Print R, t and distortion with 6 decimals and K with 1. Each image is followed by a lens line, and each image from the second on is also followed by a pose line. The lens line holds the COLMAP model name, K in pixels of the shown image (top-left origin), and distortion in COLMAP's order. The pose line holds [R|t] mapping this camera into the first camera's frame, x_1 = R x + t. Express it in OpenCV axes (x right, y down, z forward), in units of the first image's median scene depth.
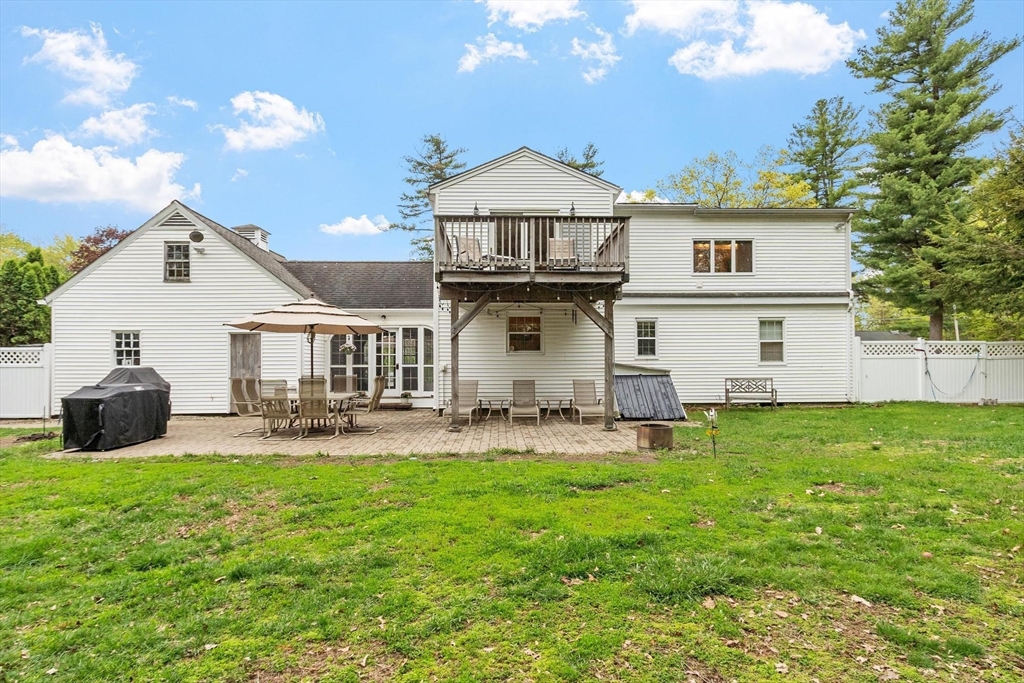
lens RADIAL K [[564.4, 0, 515.5], [0, 564.4, 357.3], [0, 0, 1]] dist [0.005967, -0.000135]
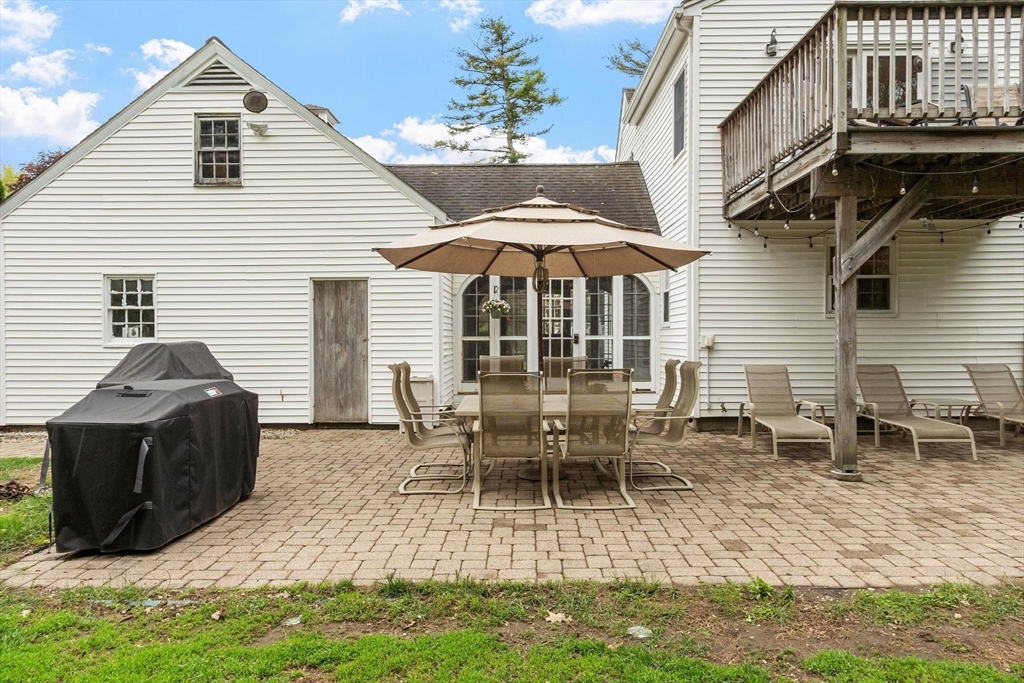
lens RADIAL K [[692.7, 0, 512.0], [0, 692.7, 341.5], [0, 0, 1]] dist [-0.027729, 0.060749]
pose [[0.999429, 0.000918, -0.033769, -0.284885], [-0.000119, 0.999721, 0.023637, 0.002297], [0.033781, -0.023619, 0.999150, 0.326315]]
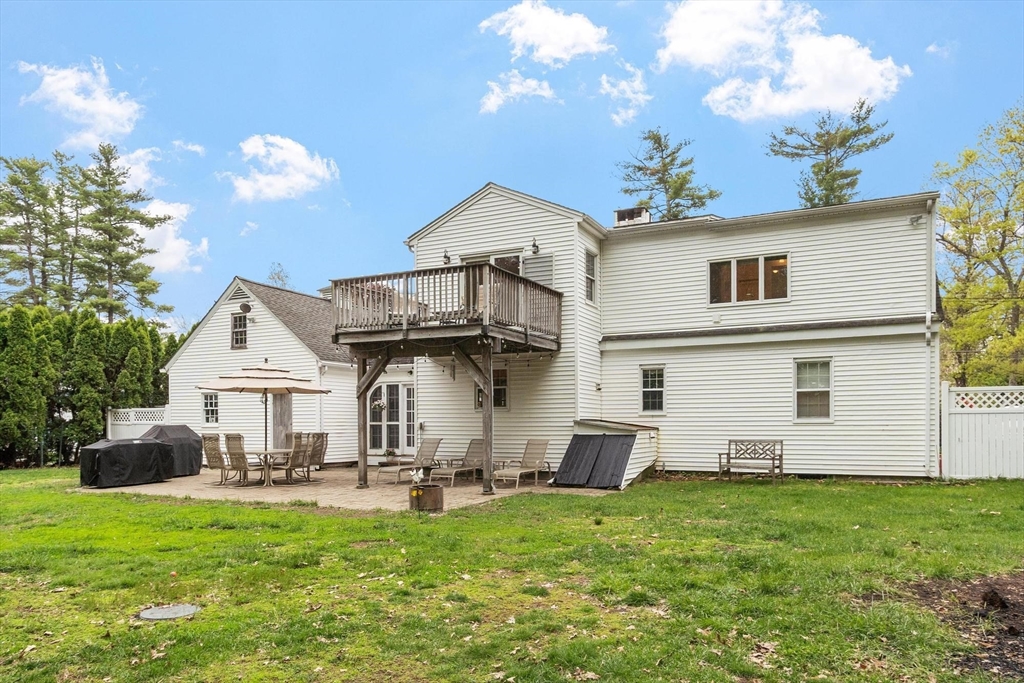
lens RADIAL K [[744.8, 0, 513.0], [0, 744.8, 414.2], [0, 0, 1]] dist [0.009620, 0.003729]
pose [[0.872164, -0.004707, -0.489191, 0.603946], [0.008270, 0.999953, 0.005122, -0.005821], [0.489144, -0.008513, 0.872162, -0.033187]]
